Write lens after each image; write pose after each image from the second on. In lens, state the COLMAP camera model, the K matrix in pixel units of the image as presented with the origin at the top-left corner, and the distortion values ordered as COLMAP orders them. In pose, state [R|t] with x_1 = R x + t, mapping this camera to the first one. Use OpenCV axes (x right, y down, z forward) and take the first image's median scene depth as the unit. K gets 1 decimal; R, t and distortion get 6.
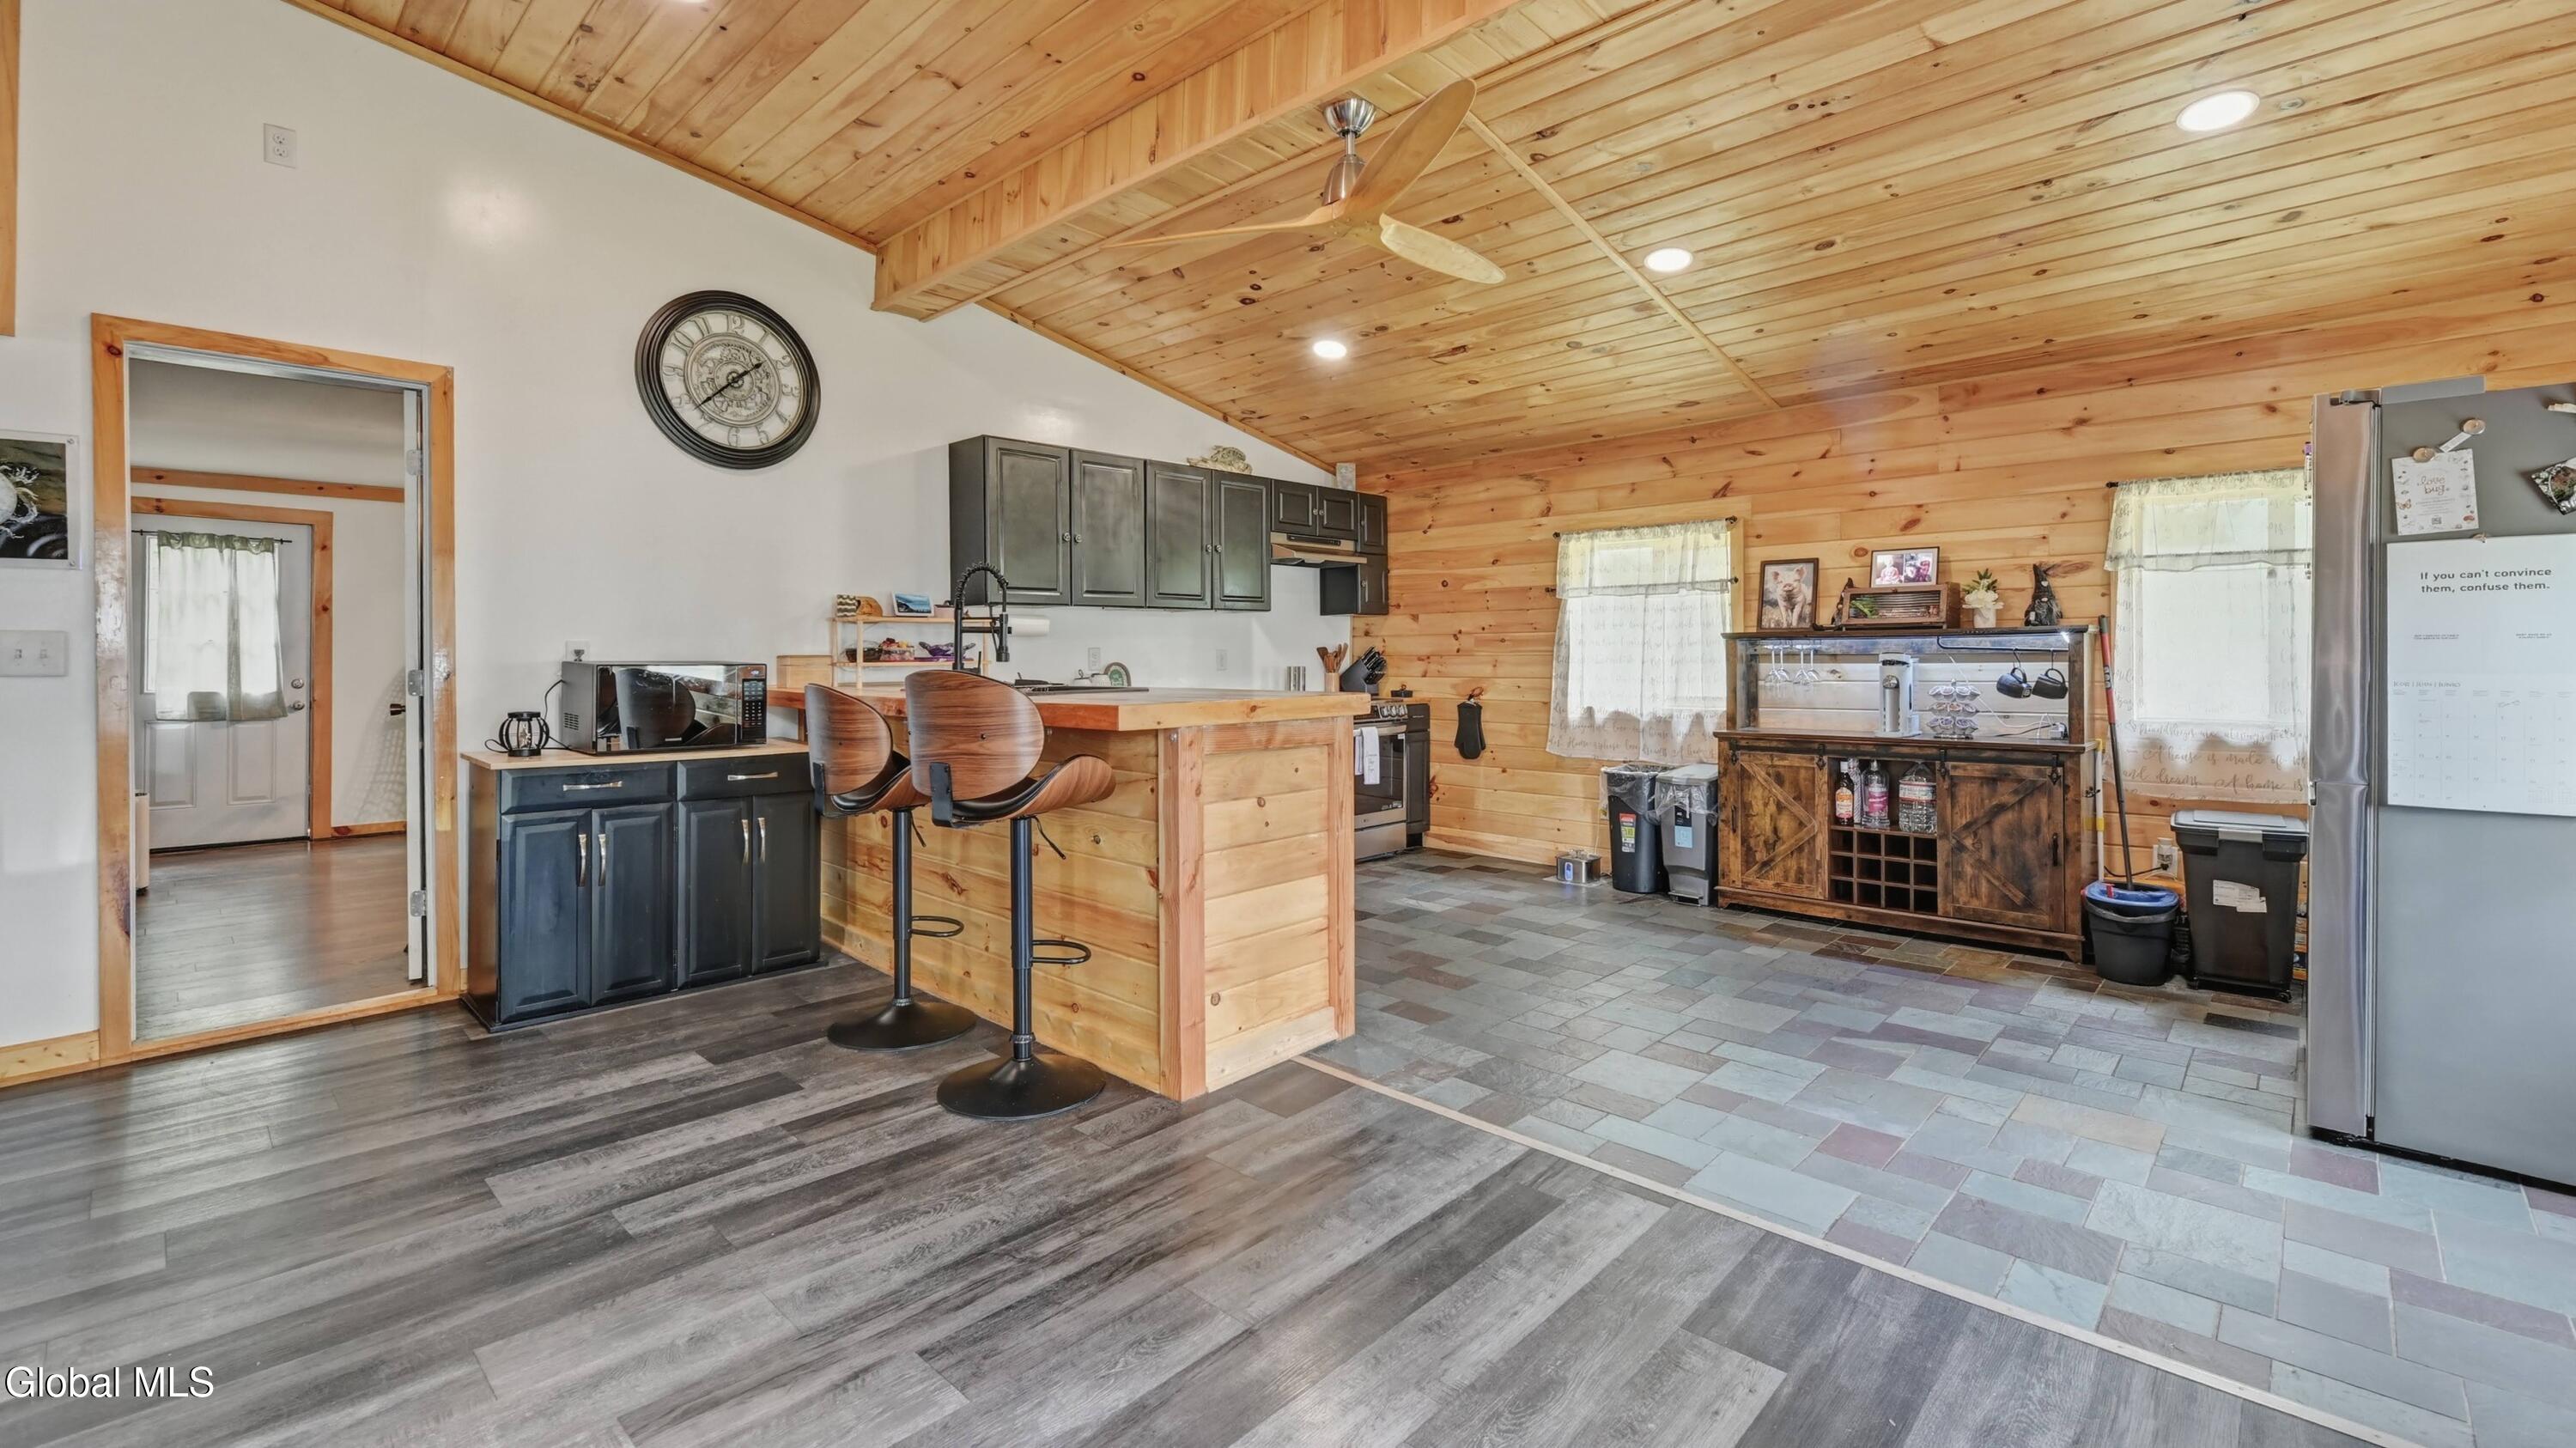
lens RADIAL K [[1072.5, 0, 1282.5], [0, 1072.5, 665.7], [0, 0, 1]] dist [0.000508, 0.000038]
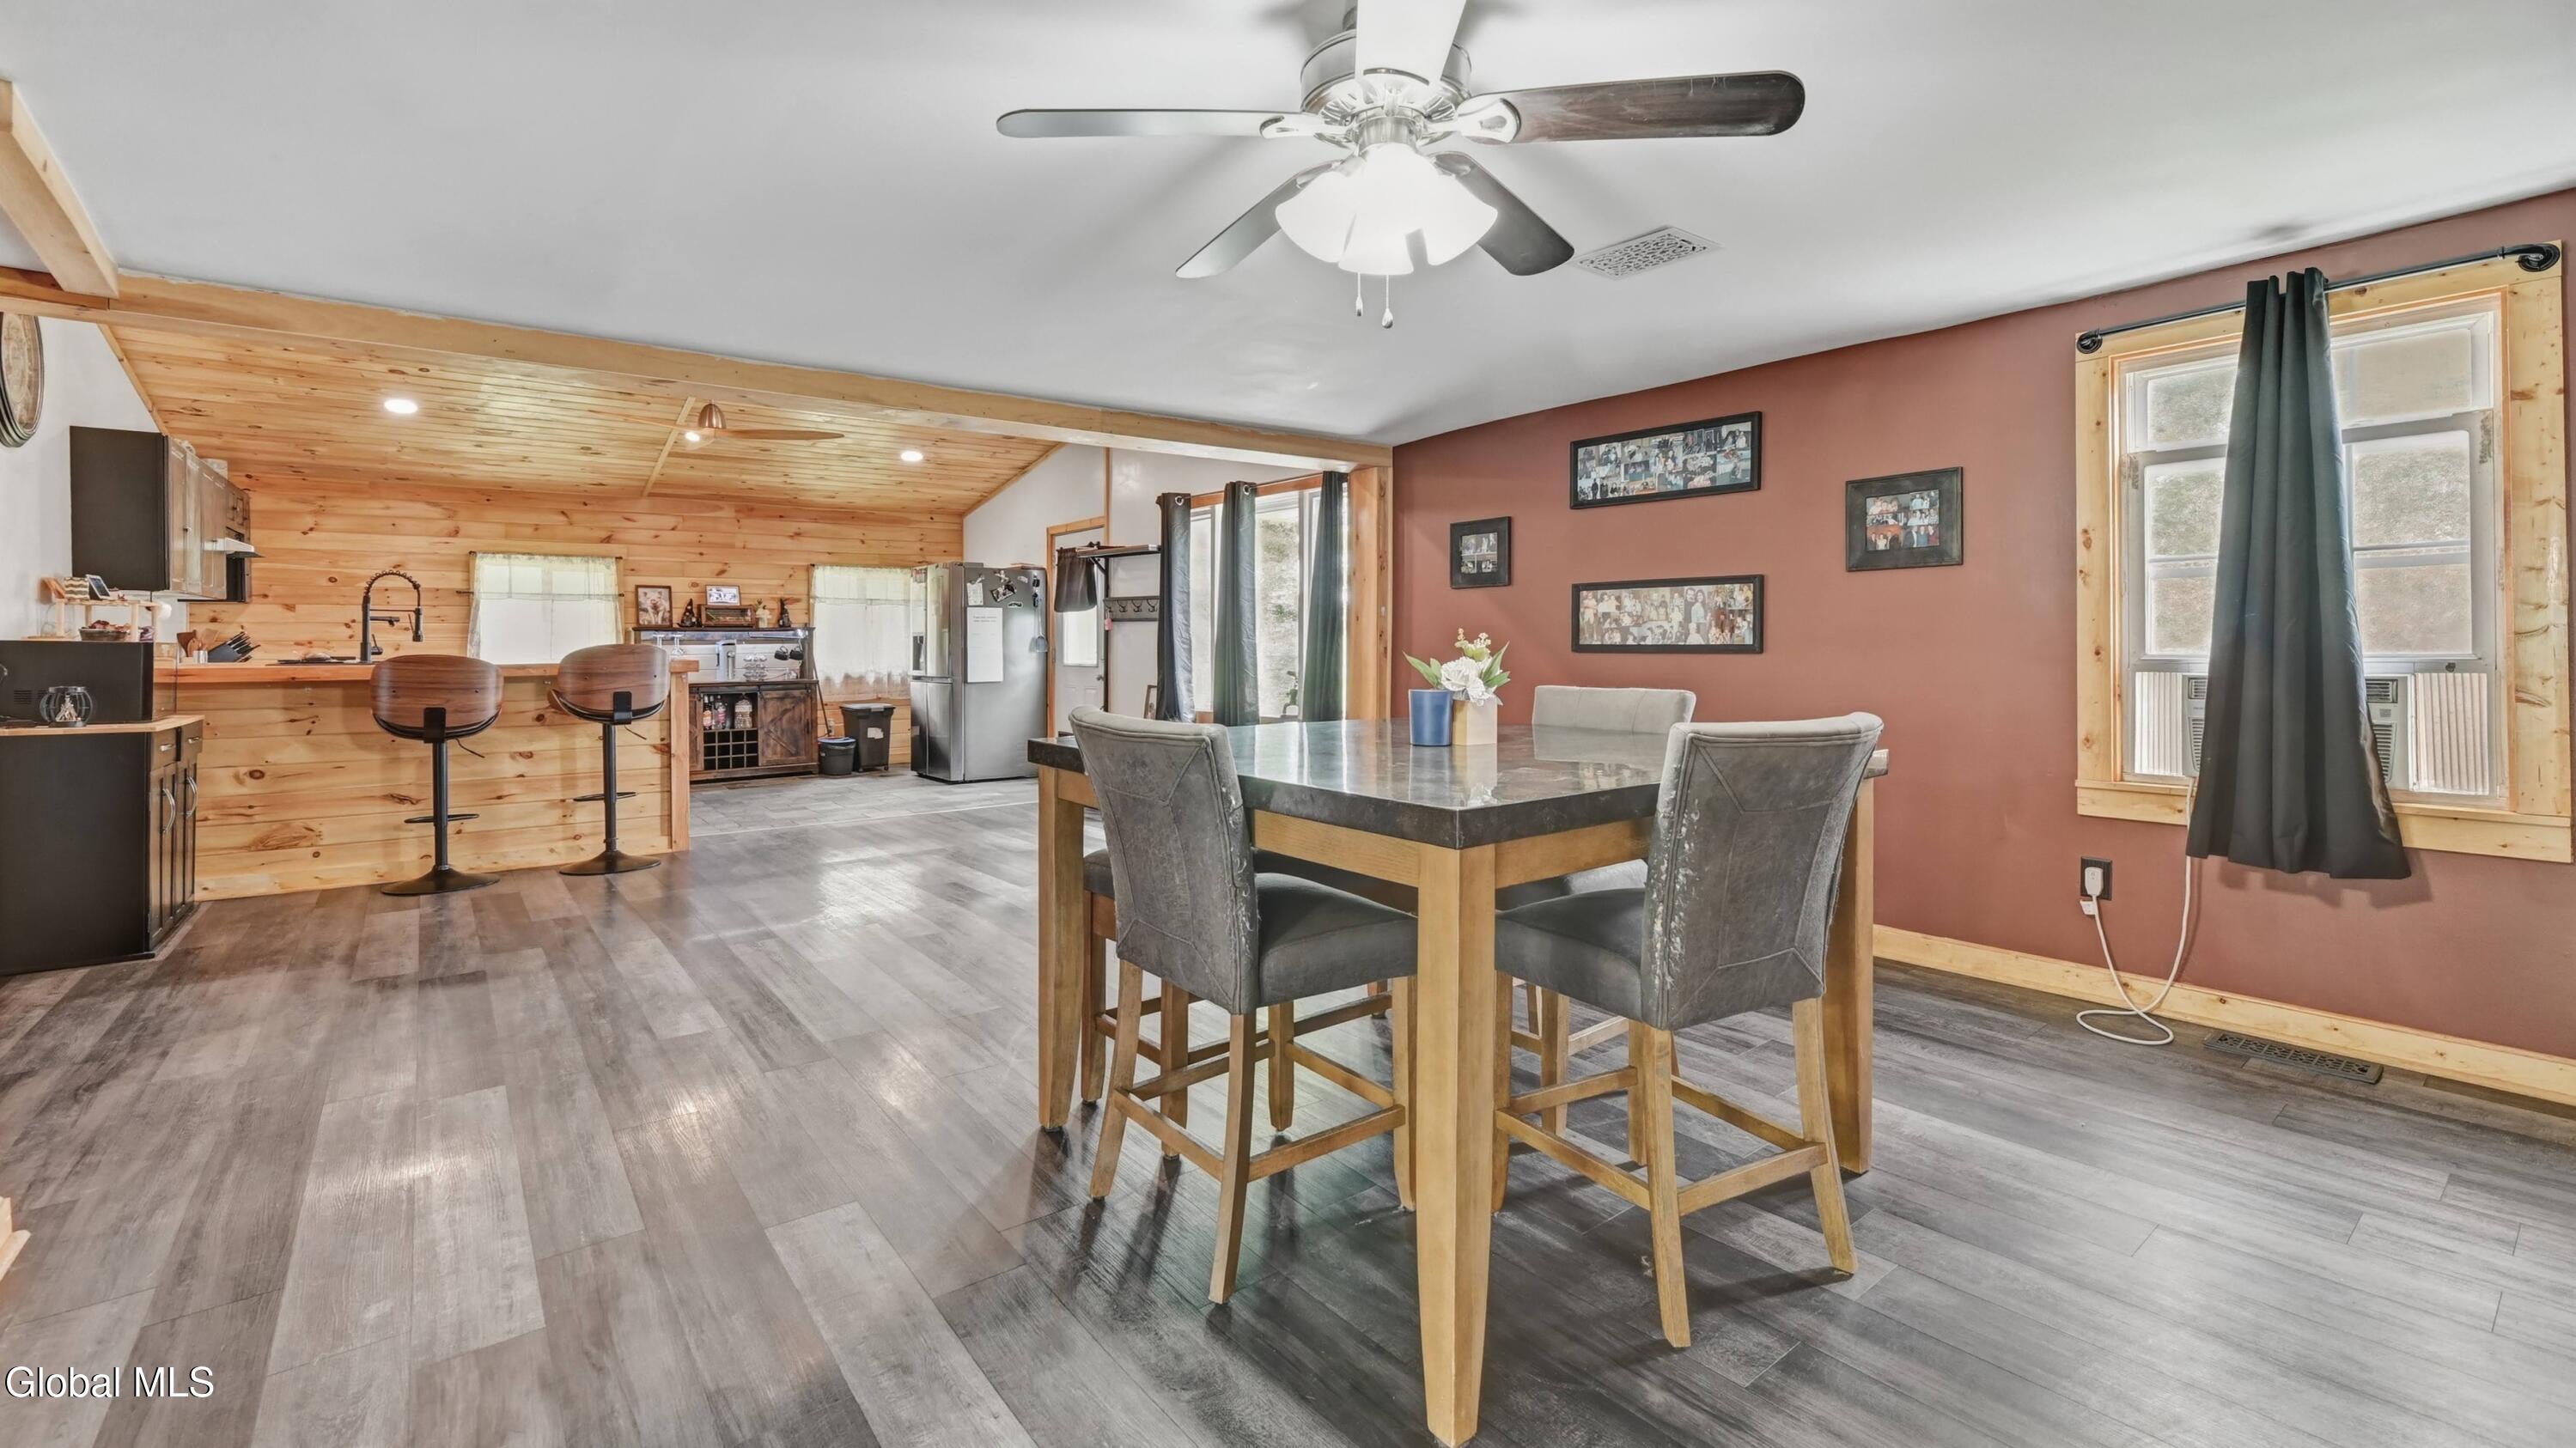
lens RADIAL K [[1072.3, 0, 1282.5], [0, 1072.3, 665.7], [0, 0, 1]] dist [0.000508, 0.000038]
pose [[0.134962, -0.021901, 0.990609, -1.215065], [0.011443, 0.999723, 0.020543, 0.007397], [-0.990785, 0.008563, 0.135176, -0.261908]]
